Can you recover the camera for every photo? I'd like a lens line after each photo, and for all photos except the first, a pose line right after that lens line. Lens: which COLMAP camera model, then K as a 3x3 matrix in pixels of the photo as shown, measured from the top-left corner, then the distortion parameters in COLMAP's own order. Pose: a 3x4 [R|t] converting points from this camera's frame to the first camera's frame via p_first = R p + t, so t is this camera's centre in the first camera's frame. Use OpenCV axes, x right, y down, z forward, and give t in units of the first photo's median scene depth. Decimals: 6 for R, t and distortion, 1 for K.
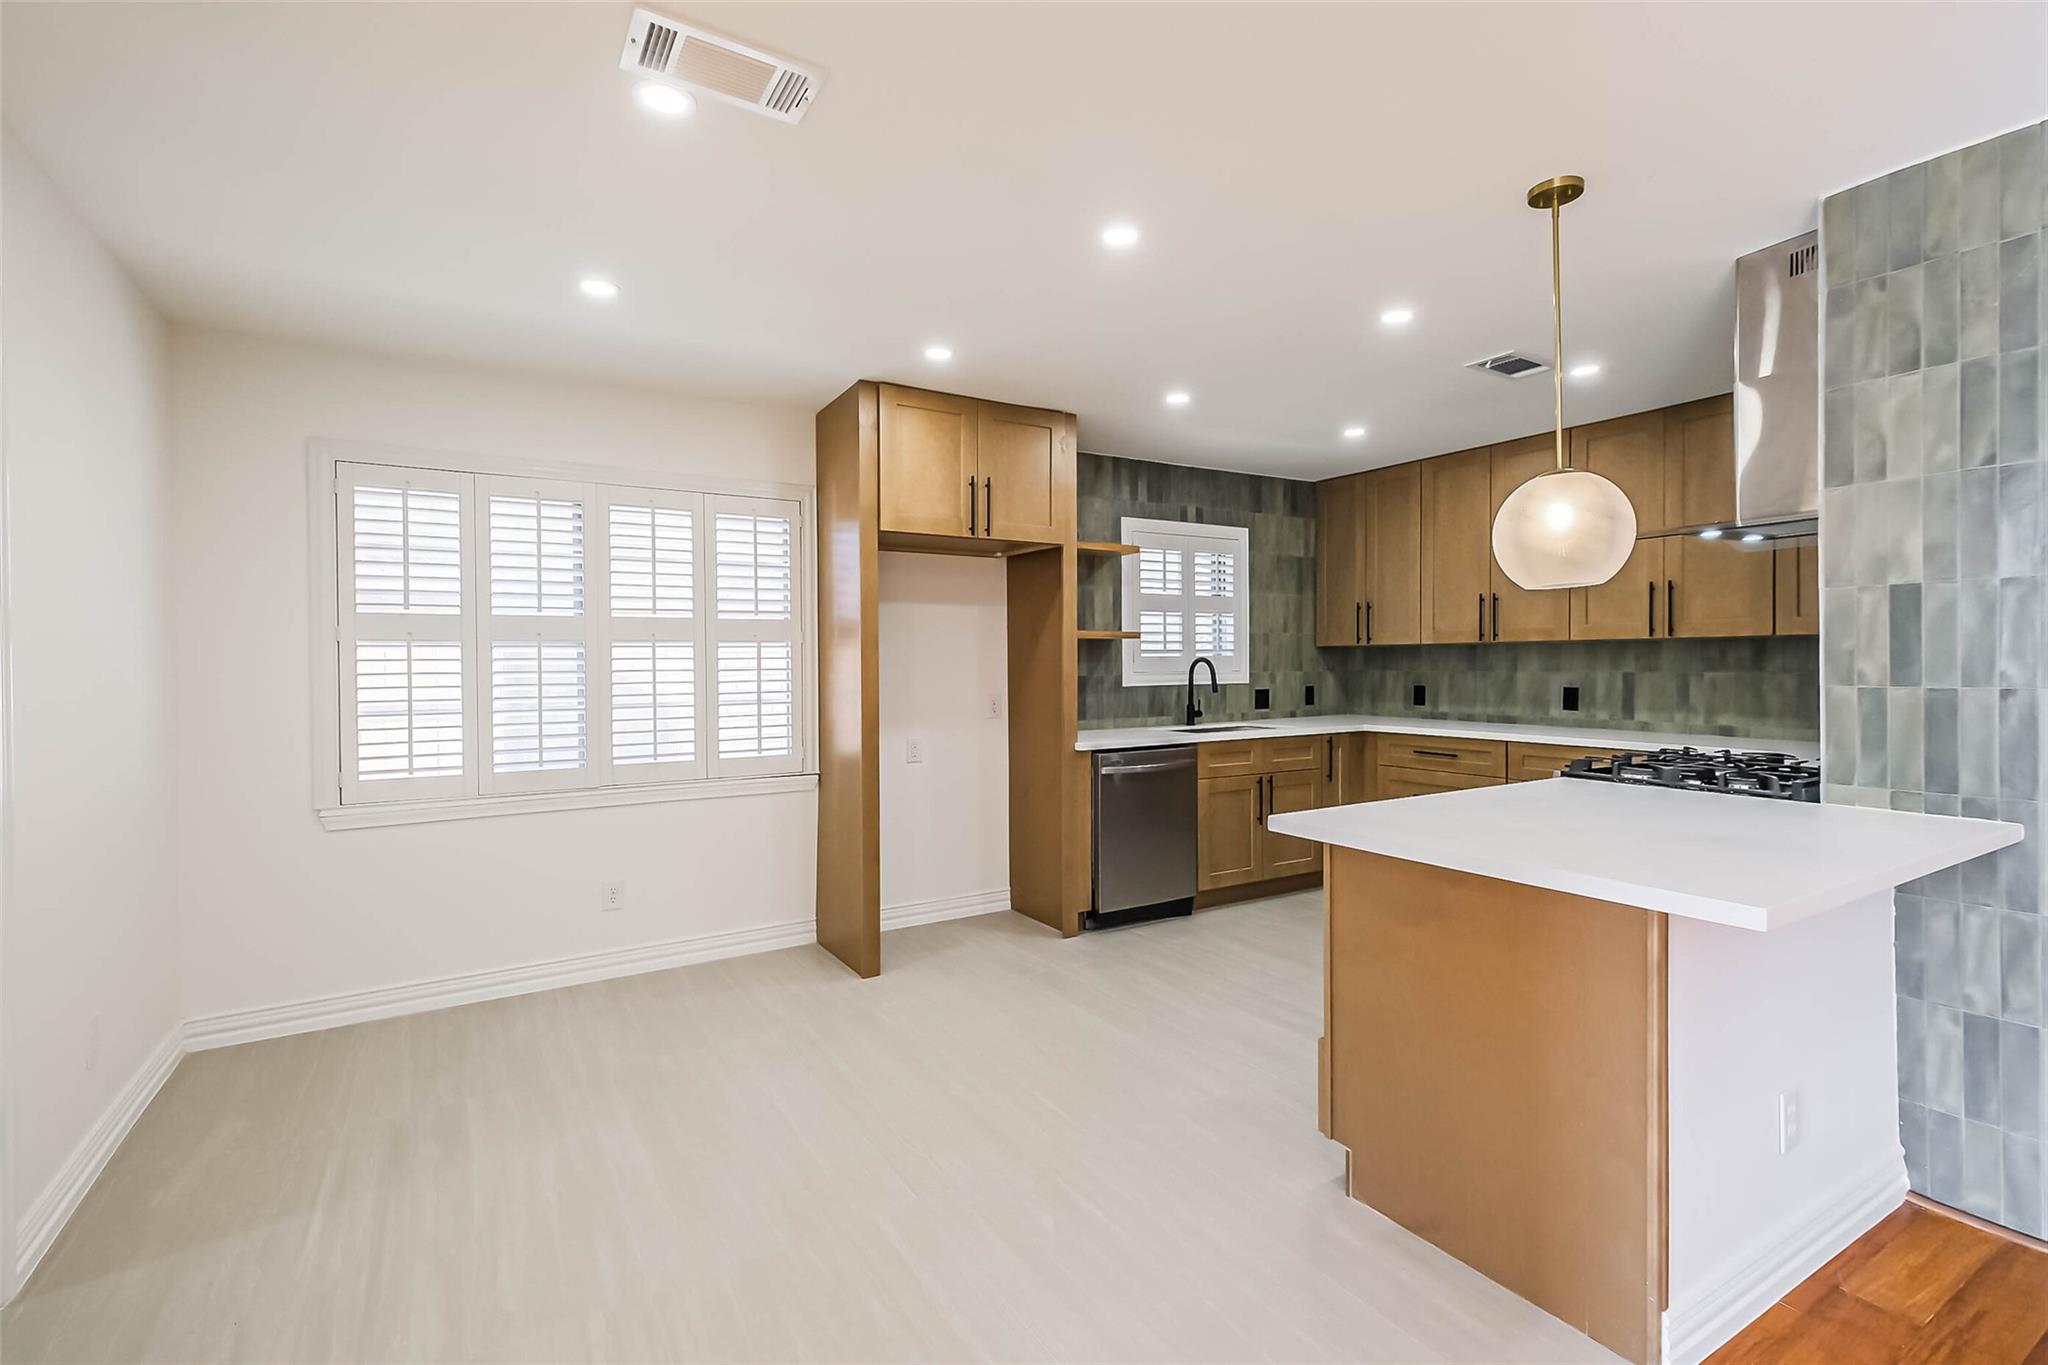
lens RADIAL K [[921.3, 0, 1034.1], [0, 921.3, 675.5], [0, 0, 1]] dist [0.000883, 0.004129]
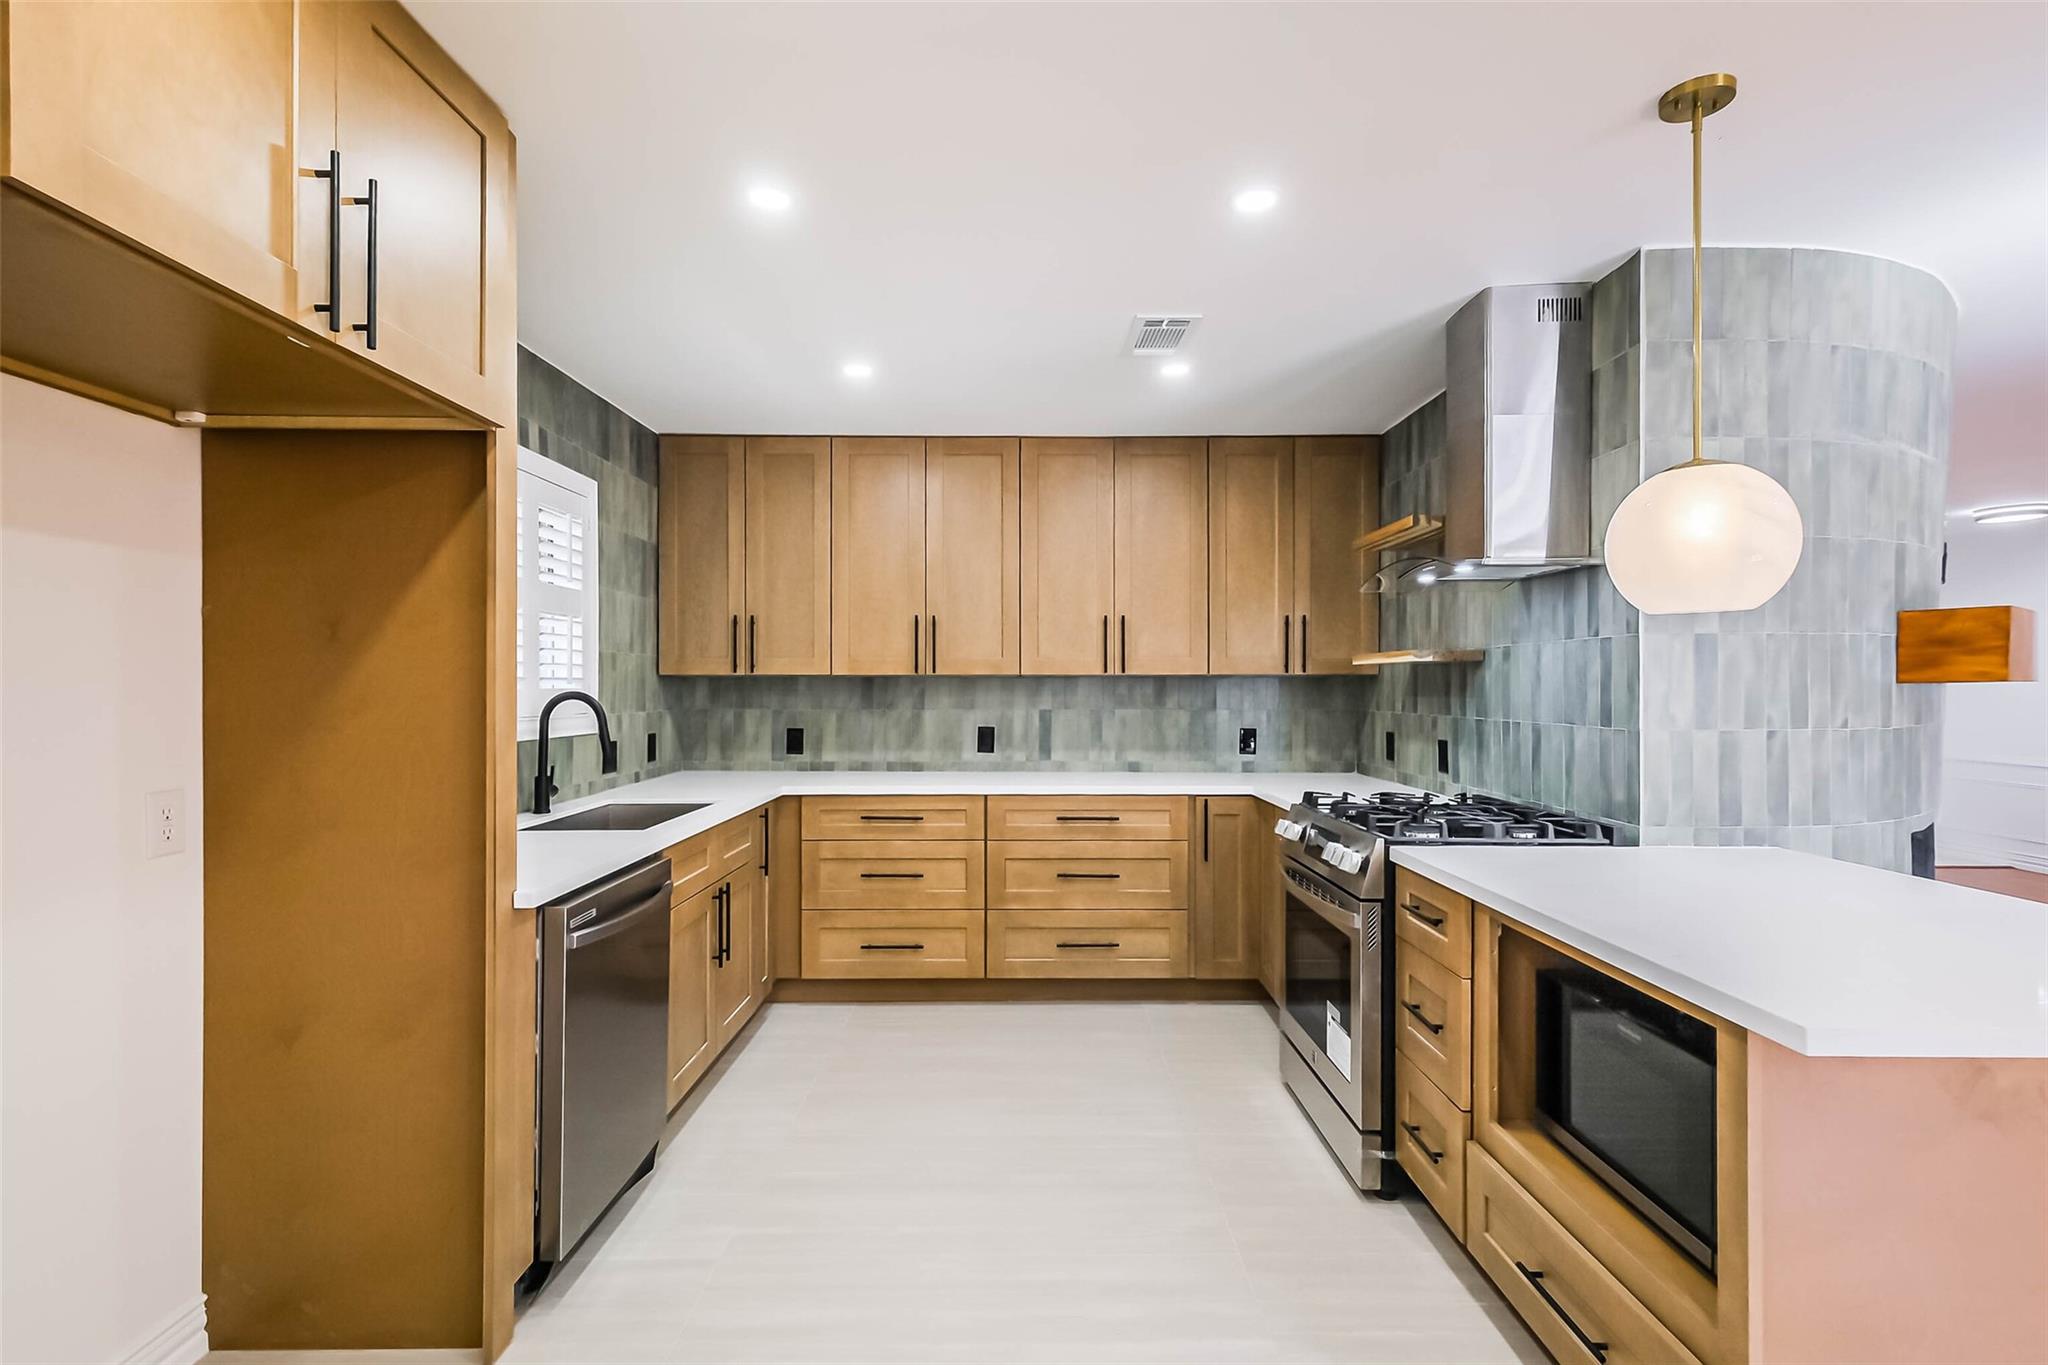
lens RADIAL K [[945.8, 0, 1022.5], [0, 945.8, 688.5], [0, 0, 1]] dist [-0.002486, 0.001855]
pose [[0.523759, 0.006574, 0.851841, -0.191572], [0.008166, 0.999886, -0.012737, -0.013165], [-0.851827, 0.013627, 0.523646, 0.519572]]
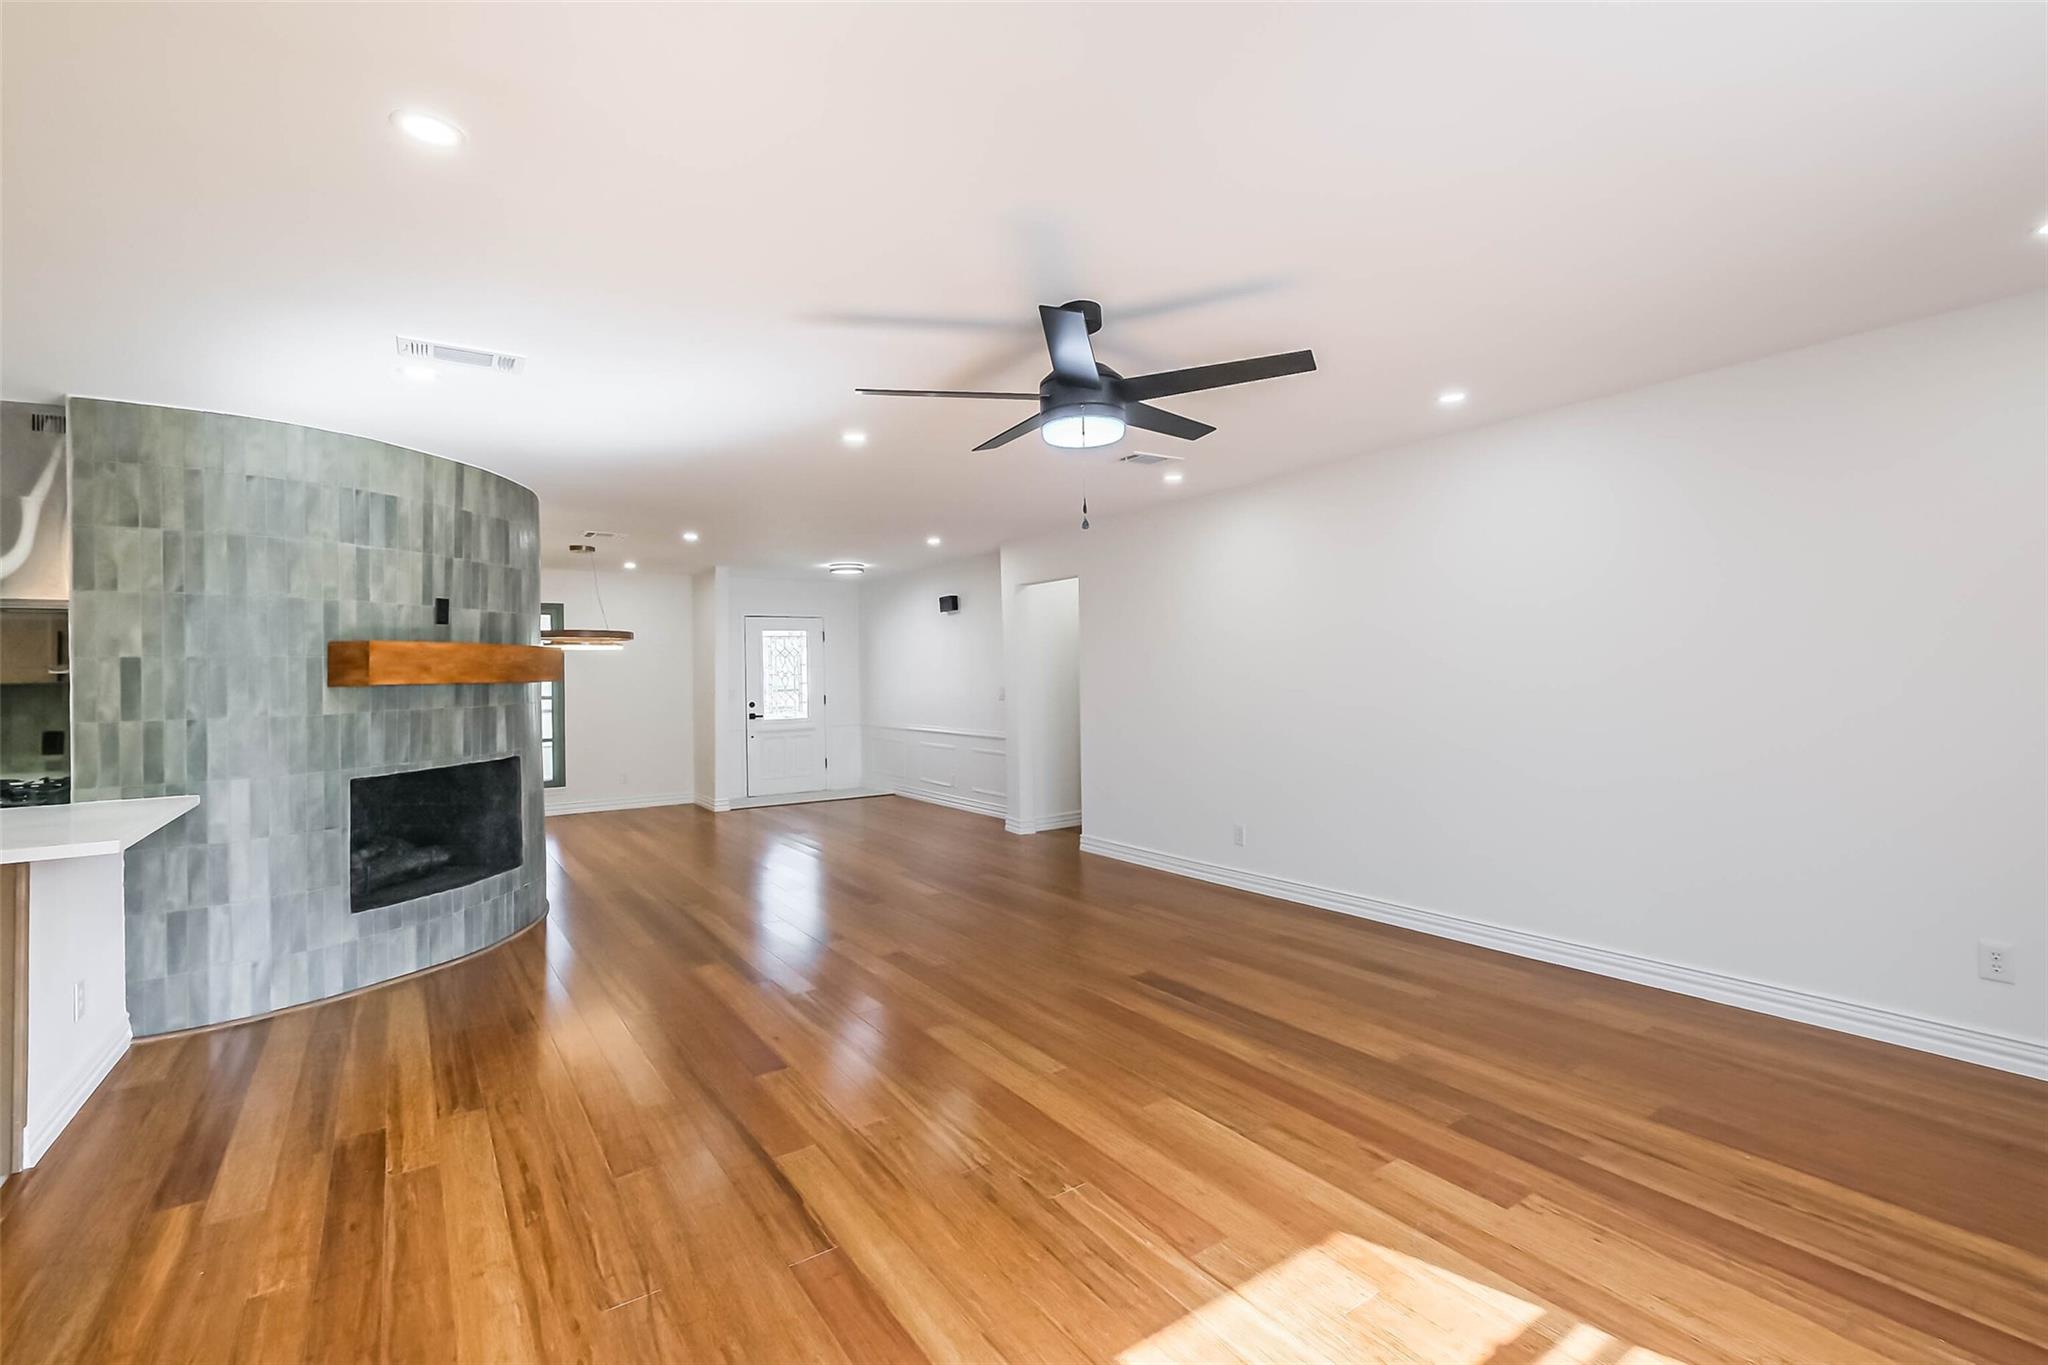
lens RADIAL K [[921.3, 0, 1036.2], [0, 921.3, 659.0], [0, 0, 1]] dist [0.000883, 0.004129]
pose [[-0.054583, 0.026540, 0.998156, -0.355556], [0.034008, 0.999116, -0.024706, -0.001231], [-0.997930, 0.032597, -0.055437, -0.228925]]
